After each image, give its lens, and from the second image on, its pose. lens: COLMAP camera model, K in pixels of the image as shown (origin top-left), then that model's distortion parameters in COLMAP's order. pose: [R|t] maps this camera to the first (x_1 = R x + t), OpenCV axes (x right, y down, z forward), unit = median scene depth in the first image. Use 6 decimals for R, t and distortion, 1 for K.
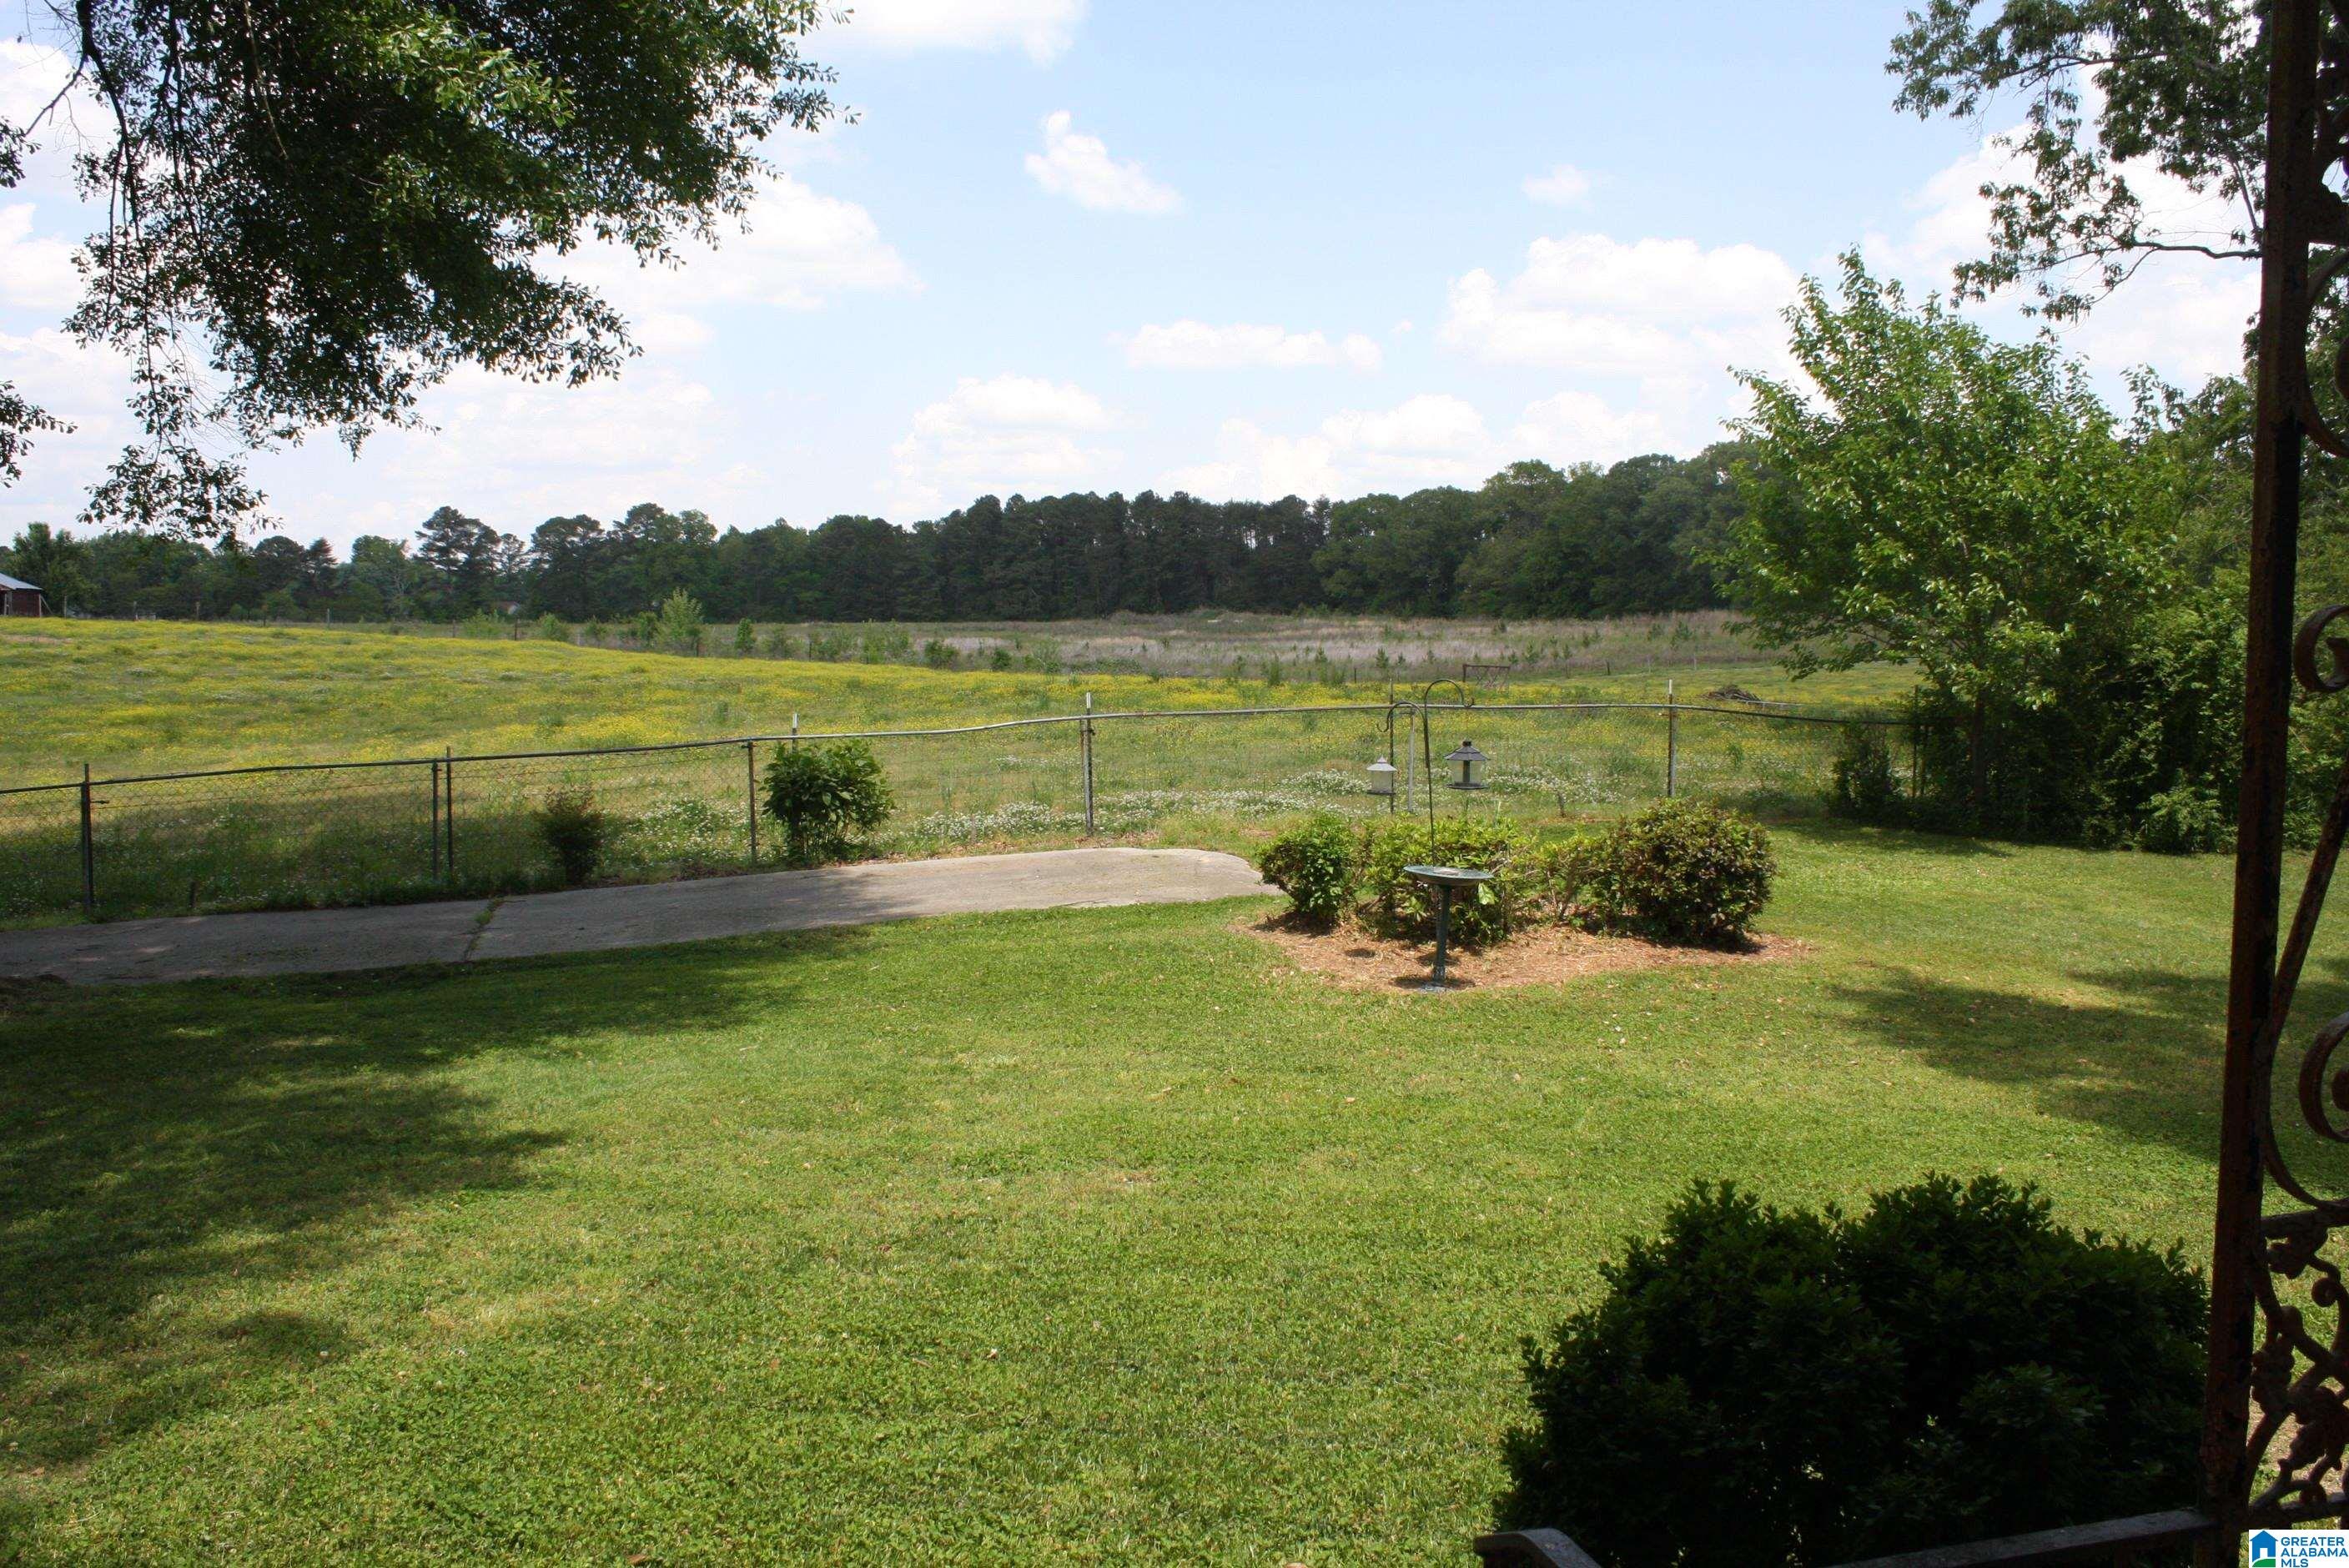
lens RADIAL K [[1983.6, 0, 1175.3], [0, 1983.6, 770.7], [0, 0, 1]] dist [-0.163316, 0.151668]
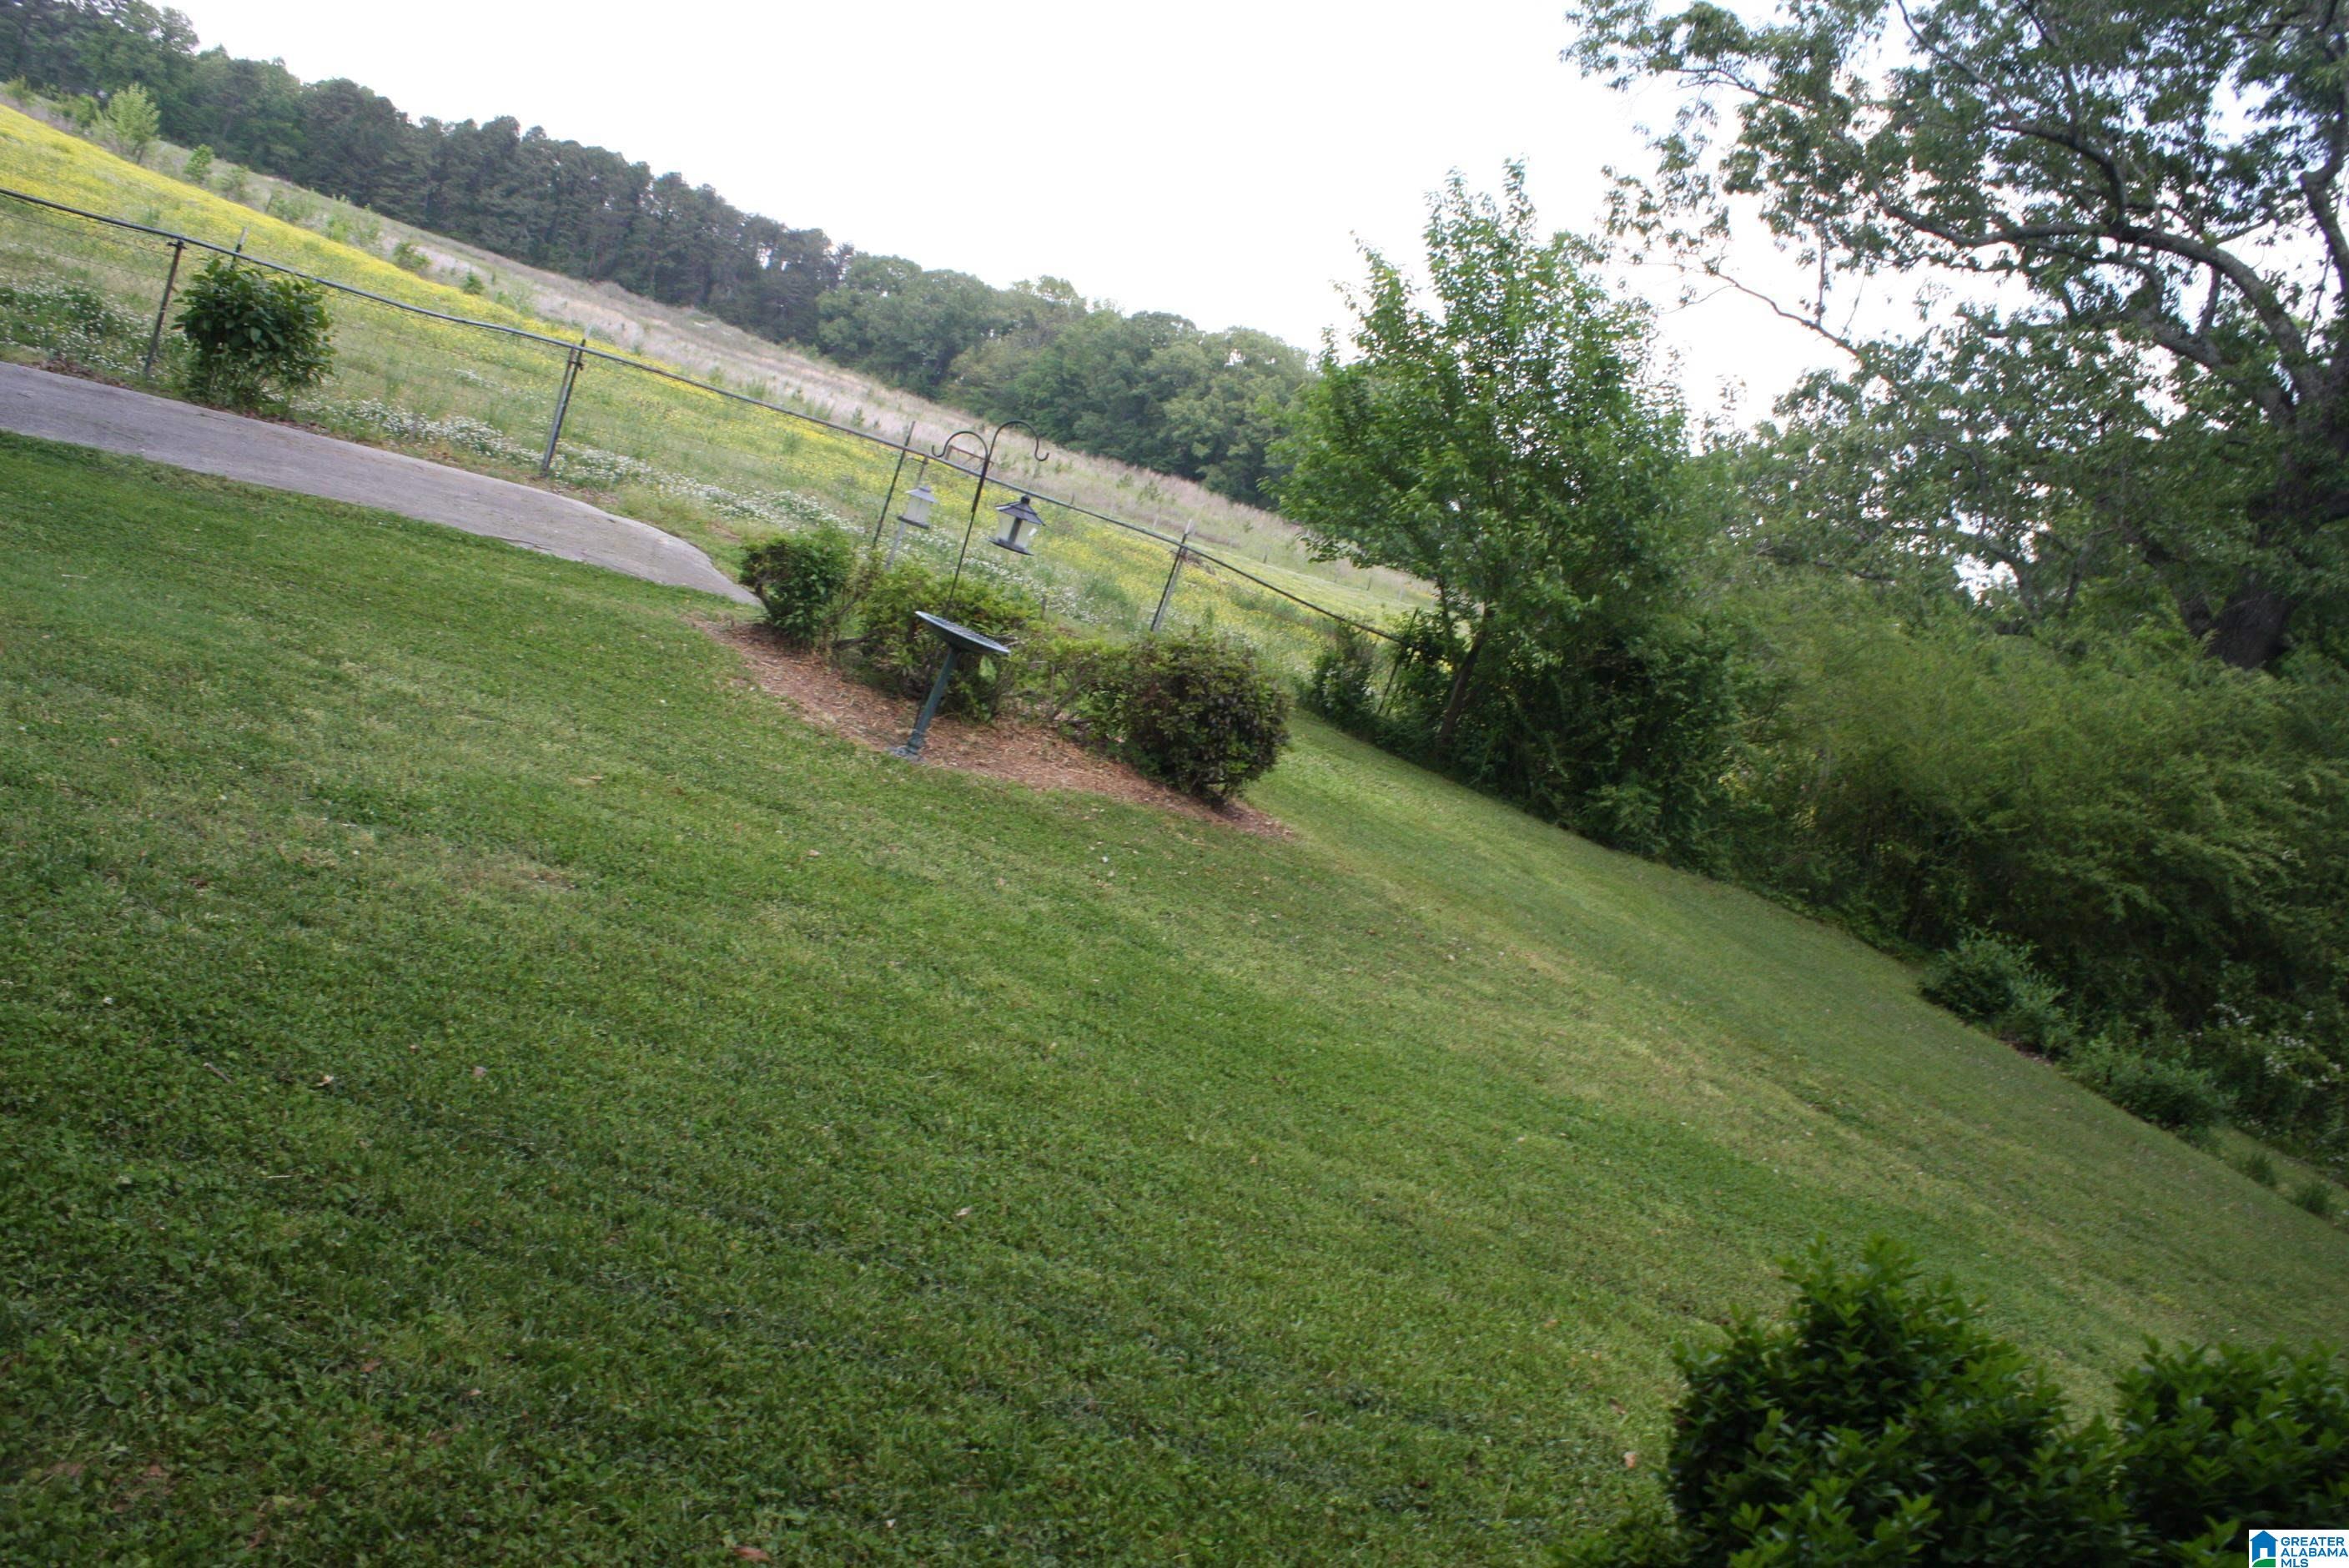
lens RADIAL K [[1983.6, 0, 1174.5], [0, 1983.6, 771.9], [0, 0, 1]] dist [-0.163316, 0.151668]
pose [[0.908206, 0.284816, 0.306661, -0.020586], [-0.317052, 0.946516, 0.059889, 0.020530], [-0.273202, -0.151619, 0.949933, 0.098988]]
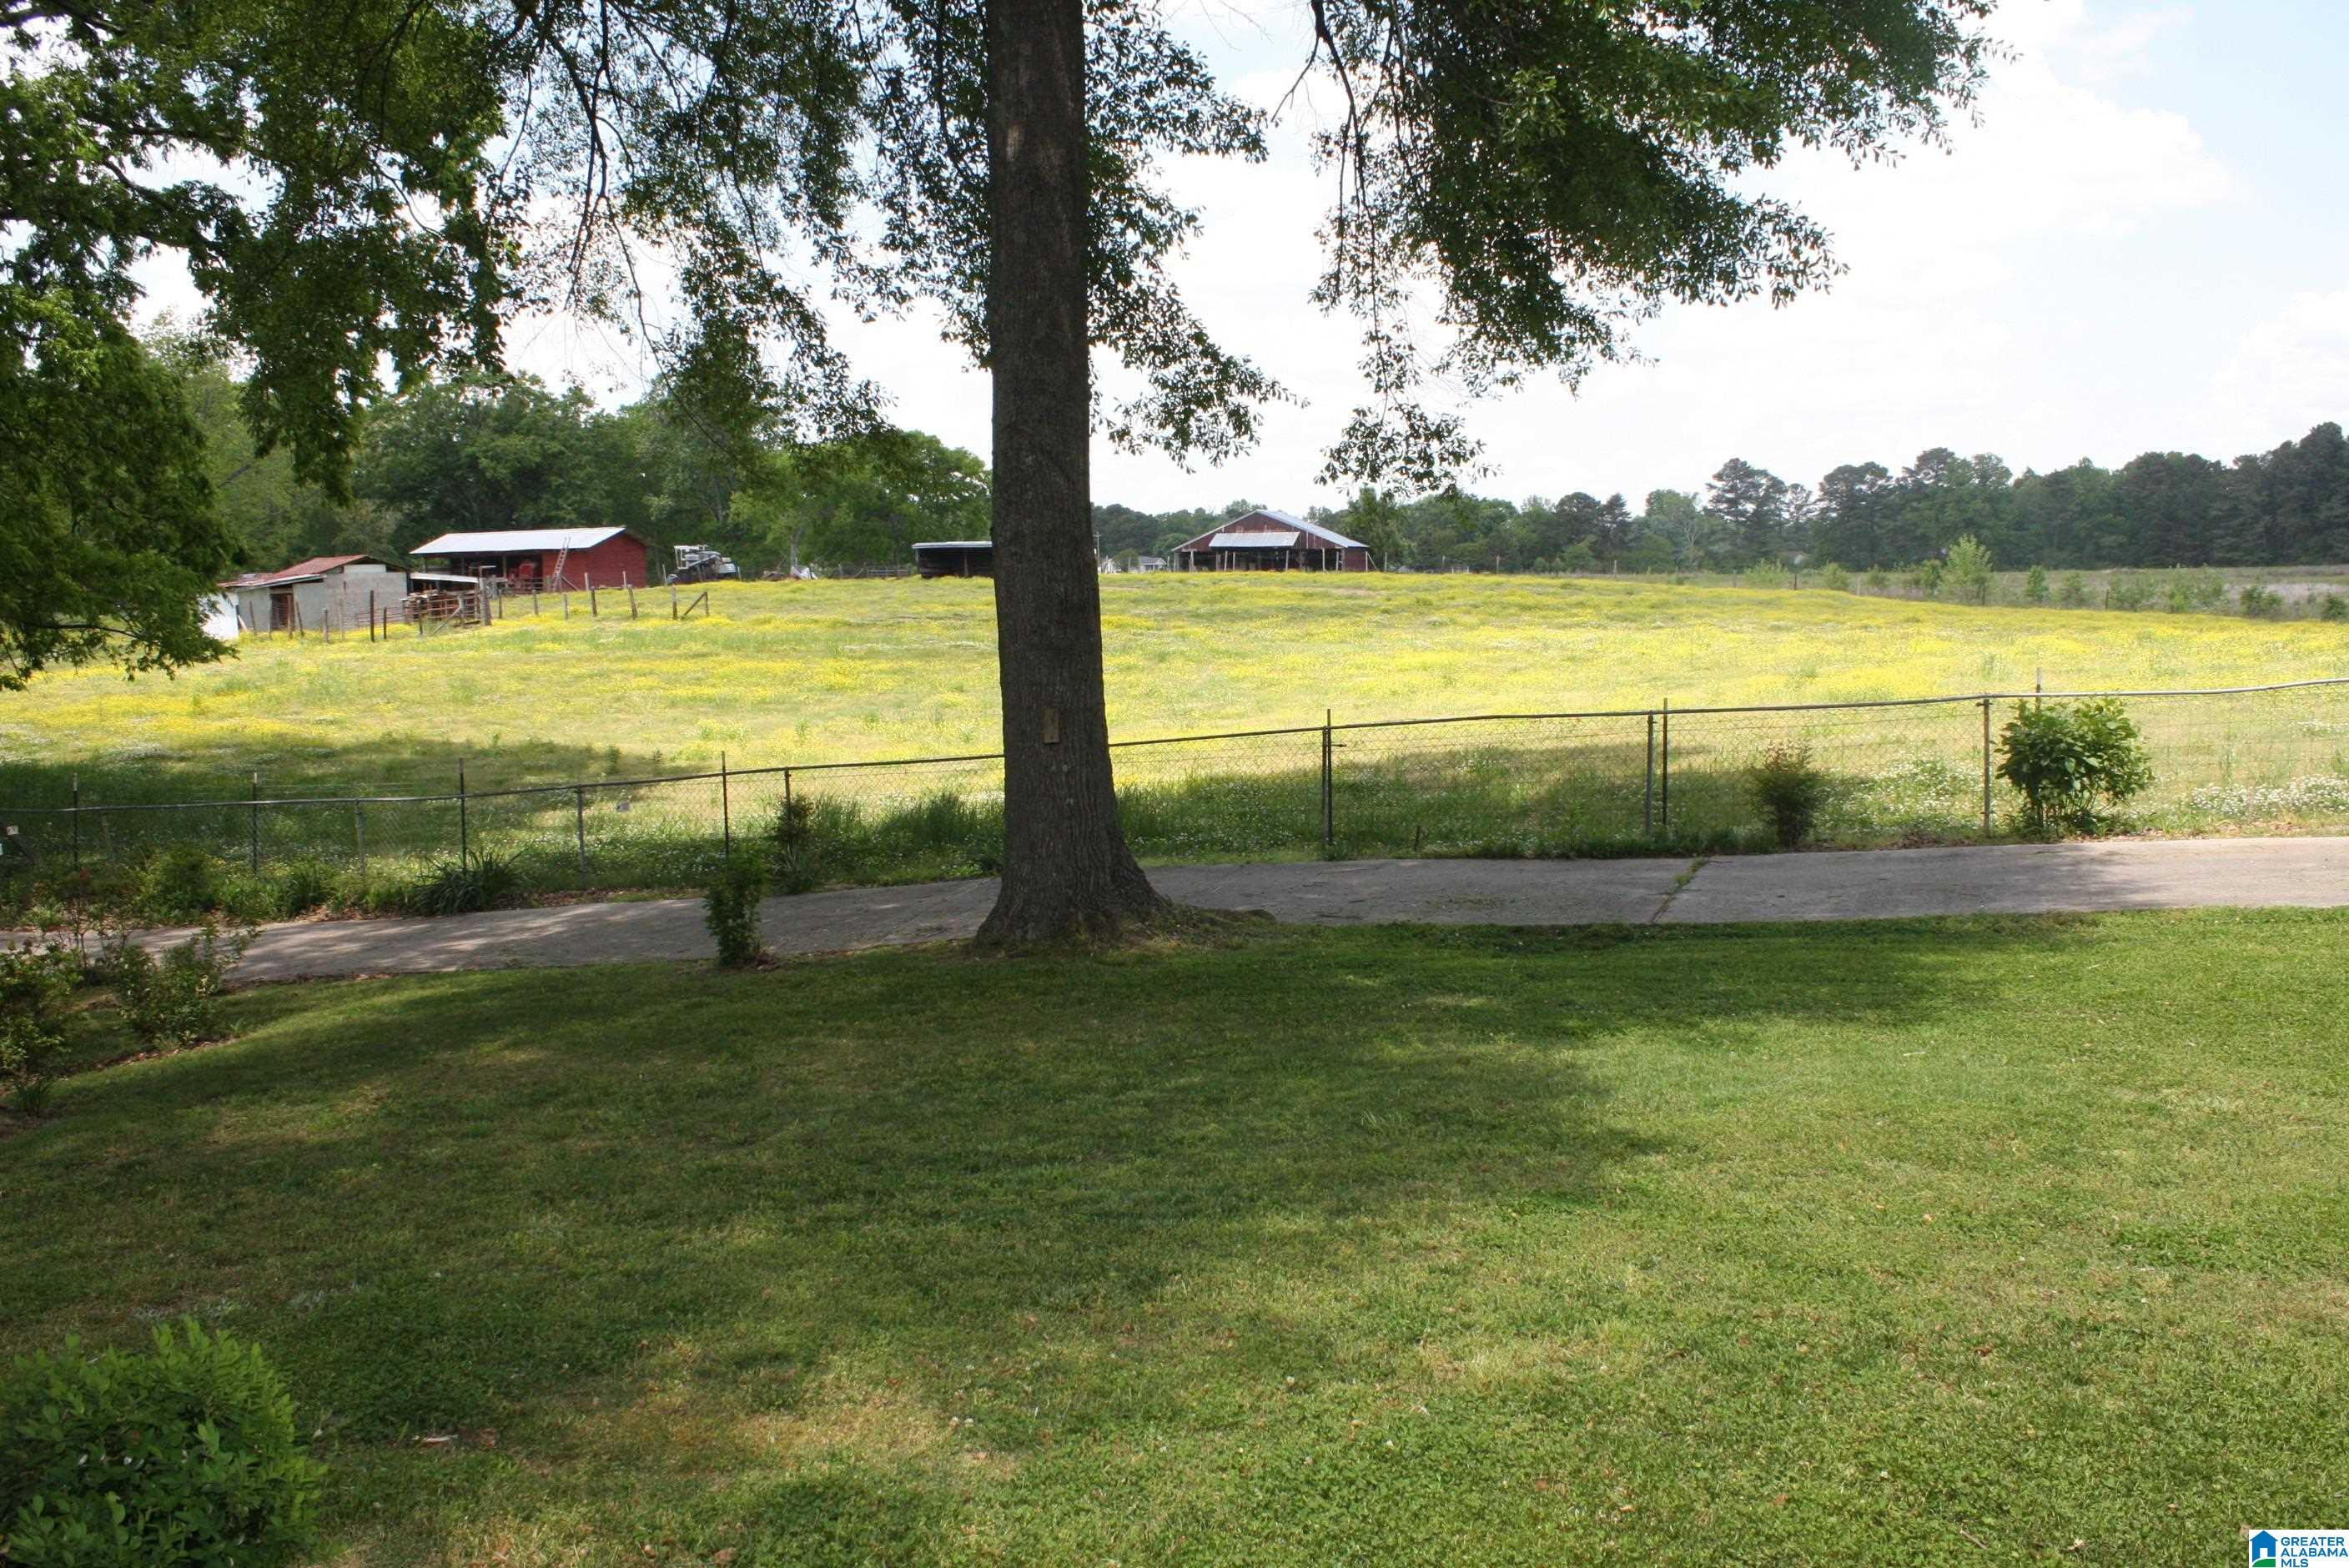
lens RADIAL K [[1983.6, 0, 1184.9], [0, 1983.6, 807.6], [0, 0, 1]] dist [-0.163316, 0.151668]
pose [[0.807999, 0.045036, -0.587459, 0.015120], [-0.018768, 0.998536, 0.050737, -0.003892], [0.588884, -0.029970, 0.807662, 0.075211]]
